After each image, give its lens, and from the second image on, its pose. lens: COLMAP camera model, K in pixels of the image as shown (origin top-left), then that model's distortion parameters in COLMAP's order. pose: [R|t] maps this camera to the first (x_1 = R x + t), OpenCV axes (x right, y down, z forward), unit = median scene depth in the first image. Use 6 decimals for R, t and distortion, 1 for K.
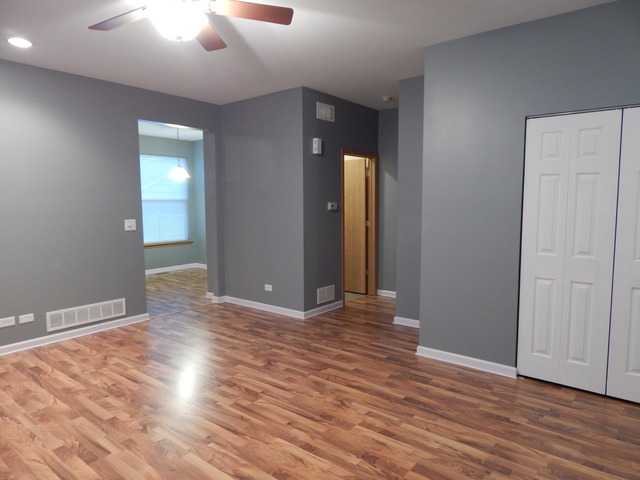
lens RADIAL K [[423.7, 0, 318.8], [0, 423.7, 238.4], [0, 0, 1]] dist [0.033575, -0.023847]
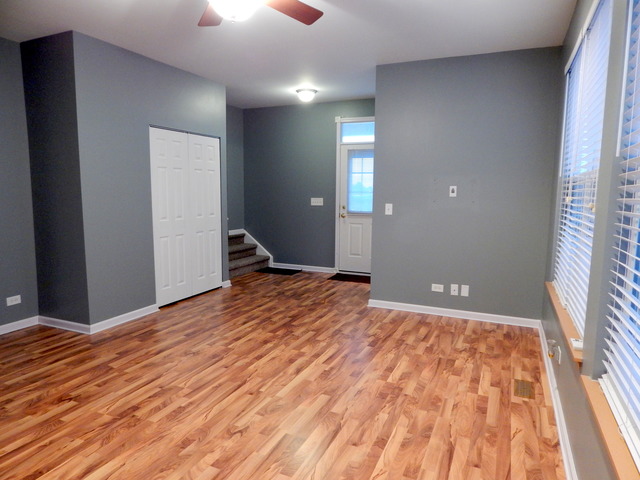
lens RADIAL K [[423.7, 0, 318.8], [0, 423.7, 238.4], [0, 0, 1]] dist [0.033575, -0.023847]
pose [[-0.254235, -0.103856, 0.961550, -1.094367], [0.083632, 0.988133, 0.128840, -0.052587], [-0.963520, 0.113172, -0.242533, 0.867089]]
